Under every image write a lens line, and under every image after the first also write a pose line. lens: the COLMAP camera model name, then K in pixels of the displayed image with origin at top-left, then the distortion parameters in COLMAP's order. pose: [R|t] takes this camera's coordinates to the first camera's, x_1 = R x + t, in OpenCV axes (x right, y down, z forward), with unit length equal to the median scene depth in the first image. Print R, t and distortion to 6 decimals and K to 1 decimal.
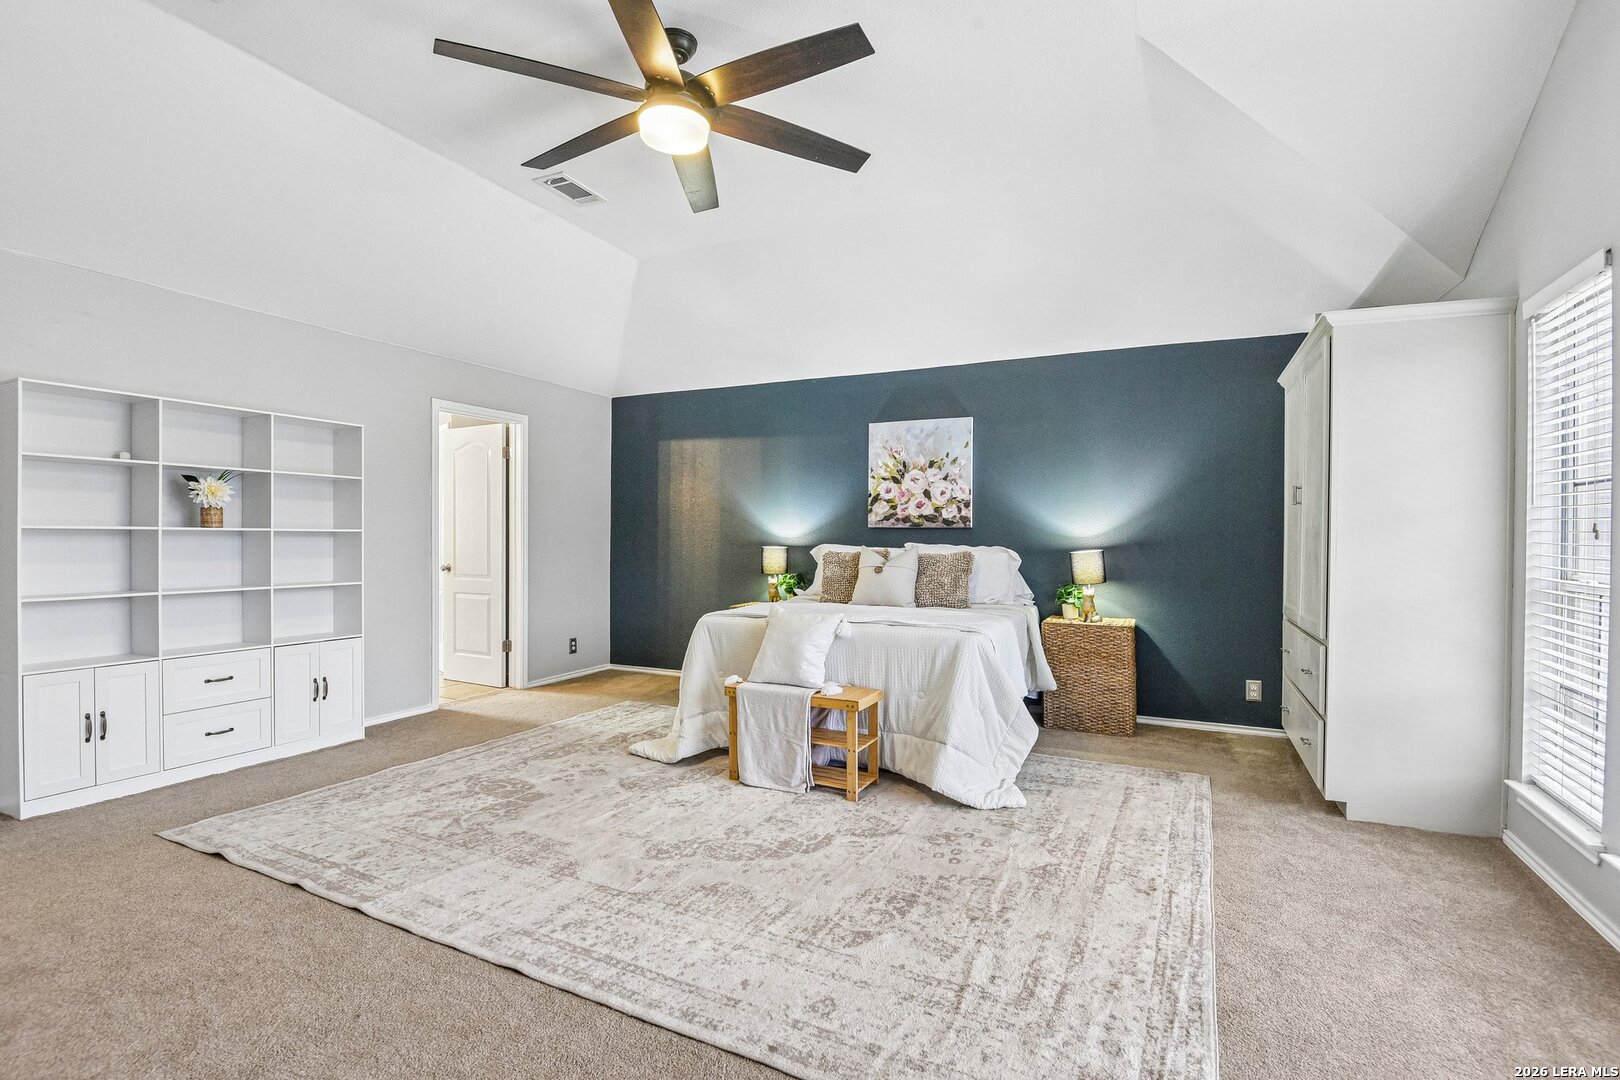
lens RADIAL K [[758.5, 0, 805.3], [0, 758.5, 540.5], [0, 0, 1]] dist [-0.005843, -0.014053]
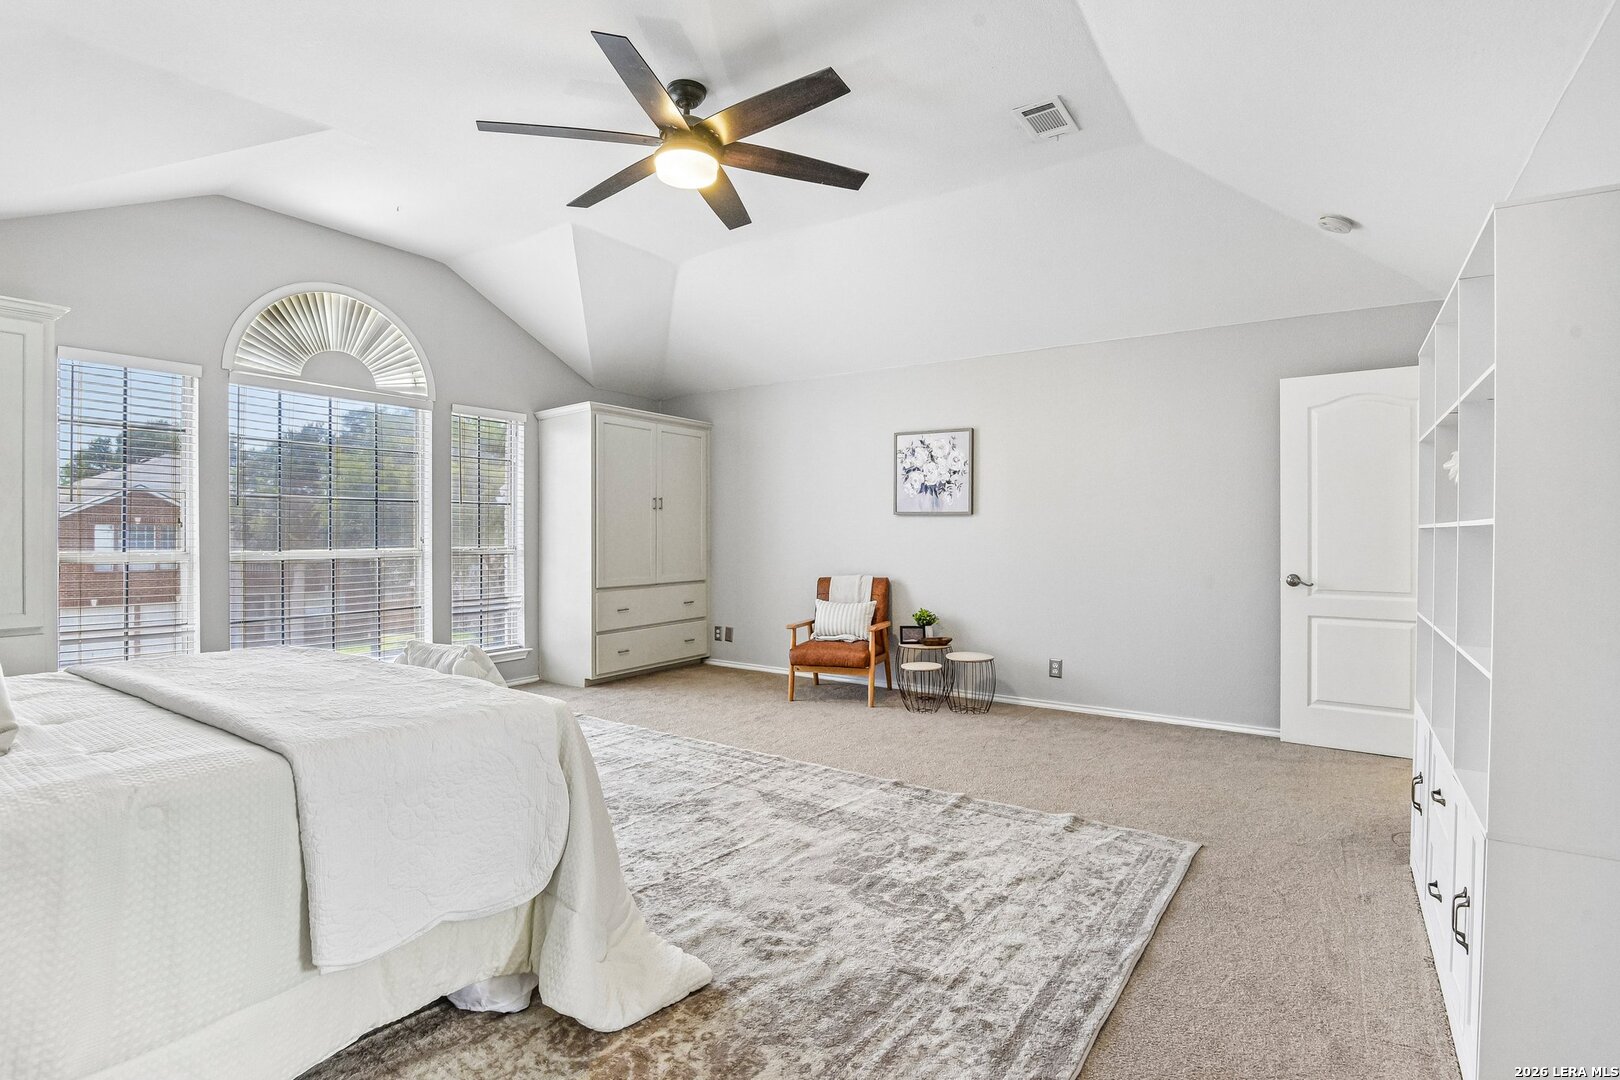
lens RADIAL K [[779.0, 0, 803.2], [0, 779.0, 535.0], [0, 0, 1]] dist [-0.020258, -0.000033]
pose [[-0.990266, -0.010120, 0.138822, -0.351555], [-0.008521, 0.999890, 0.012108, -0.010072], [-0.138929, 0.010807, -0.990243, 1.458729]]
